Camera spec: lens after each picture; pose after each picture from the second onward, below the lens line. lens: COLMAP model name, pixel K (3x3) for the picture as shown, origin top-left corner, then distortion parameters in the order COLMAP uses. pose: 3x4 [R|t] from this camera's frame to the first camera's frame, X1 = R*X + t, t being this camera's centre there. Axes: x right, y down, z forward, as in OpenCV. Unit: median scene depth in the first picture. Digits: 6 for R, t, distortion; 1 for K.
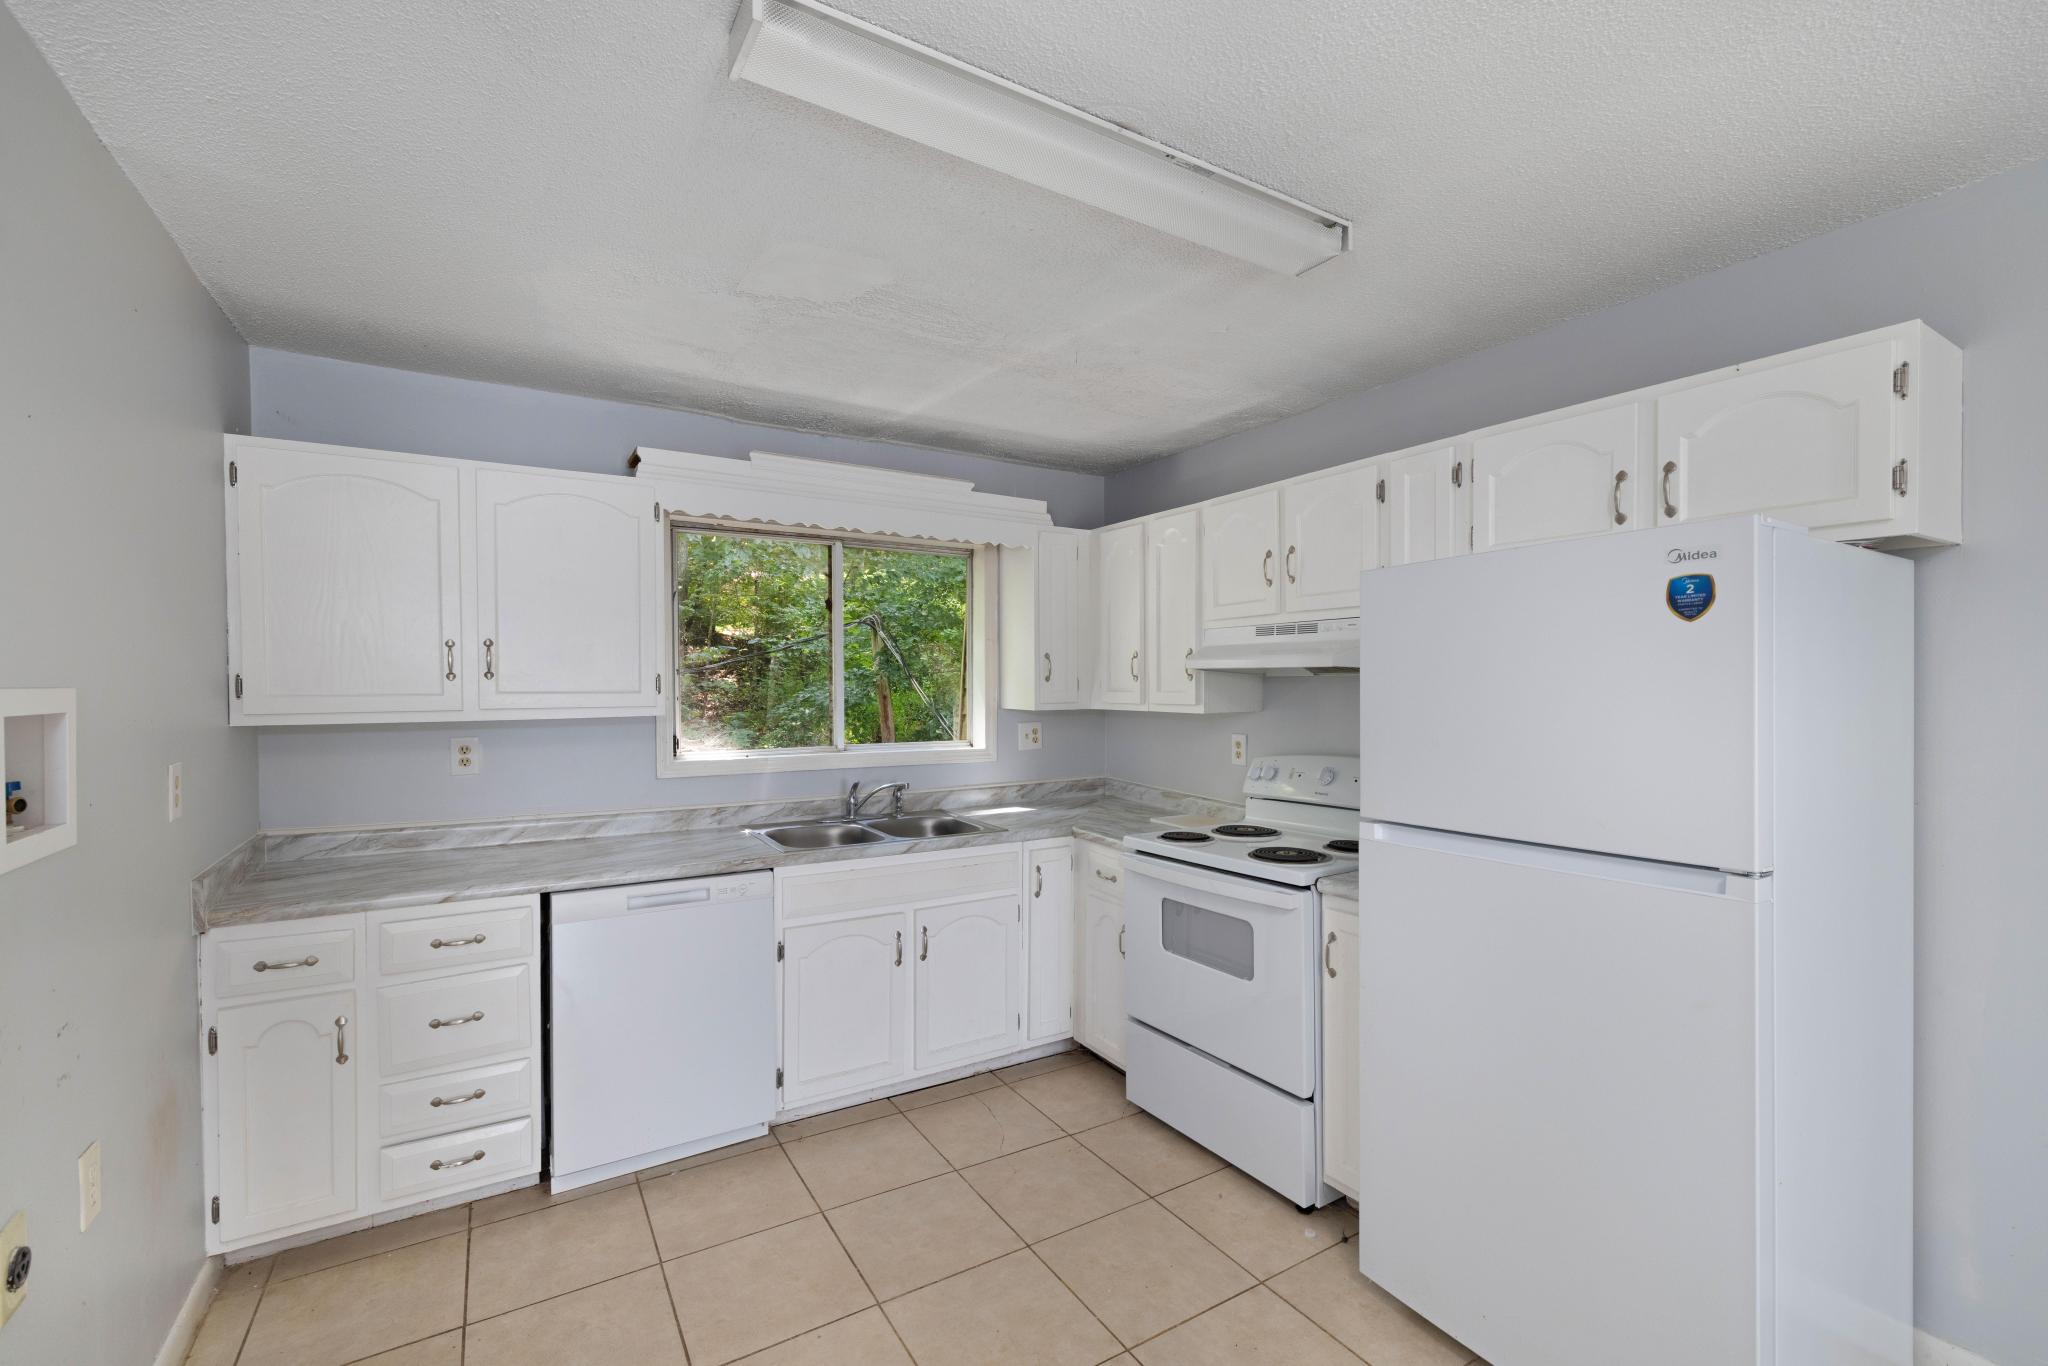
lens RADIAL K [[858.3, 0, 1020.2], [0, 858.3, 689.9], [0, 0, 1]] dist [-0.004755, -0.000108]
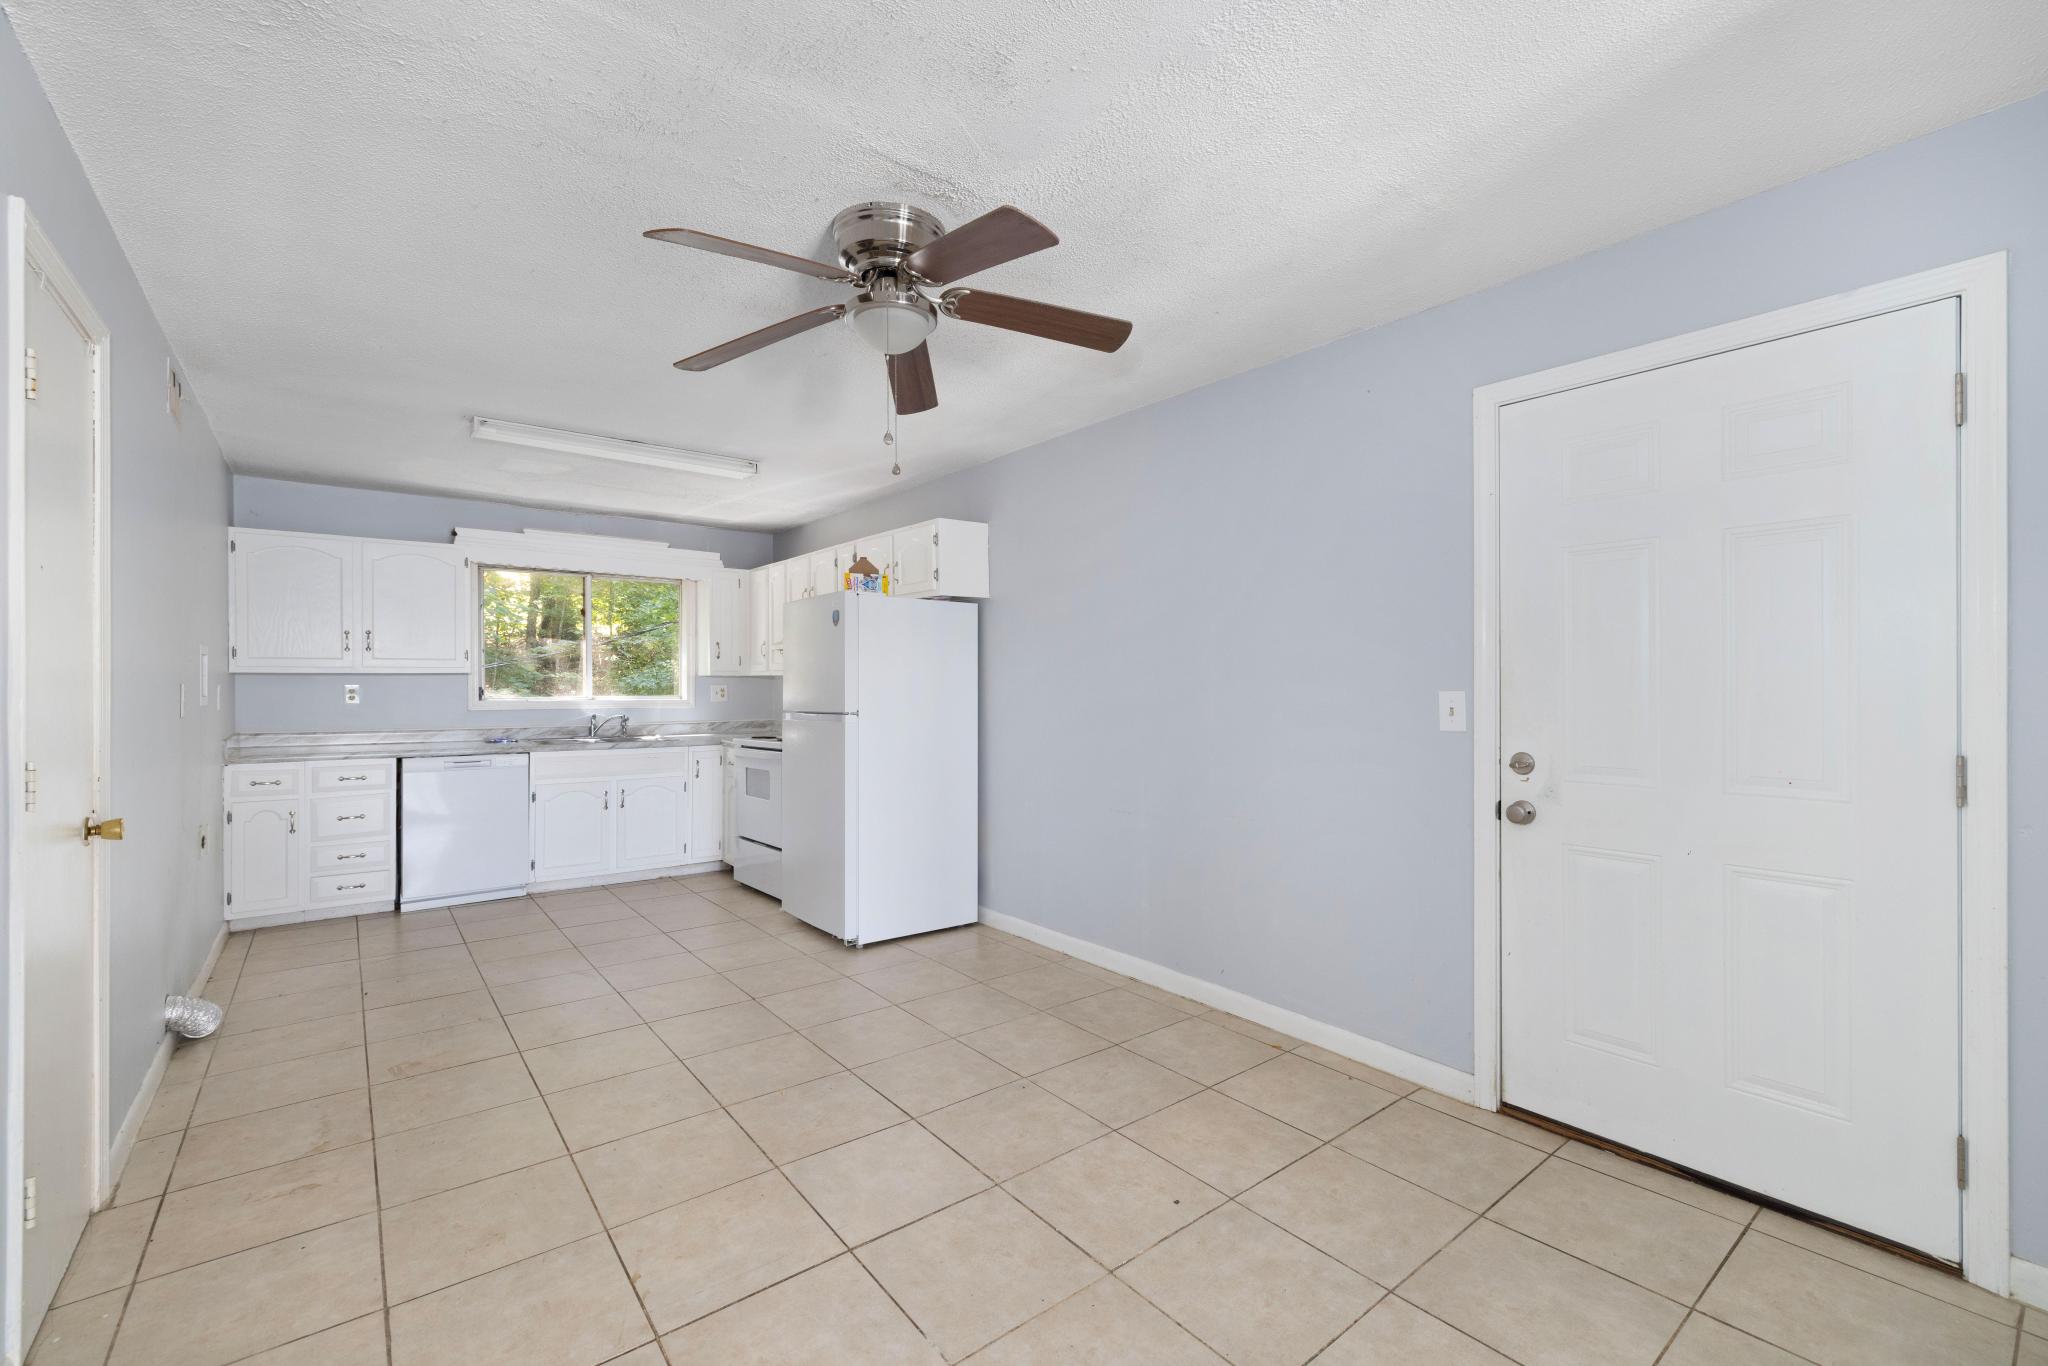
lens RADIAL K [[858.3, 0, 1025.4], [0, 858.3, 681.1], [0, 0, 1]] dist [-0.004755, -0.000108]
pose [[0.992849, 0.002004, 0.119356, 0.561643], [-0.000805, 0.999949, -0.010096, 0.066590], [-0.119371, 0.009928, 0.992800, -0.989153]]
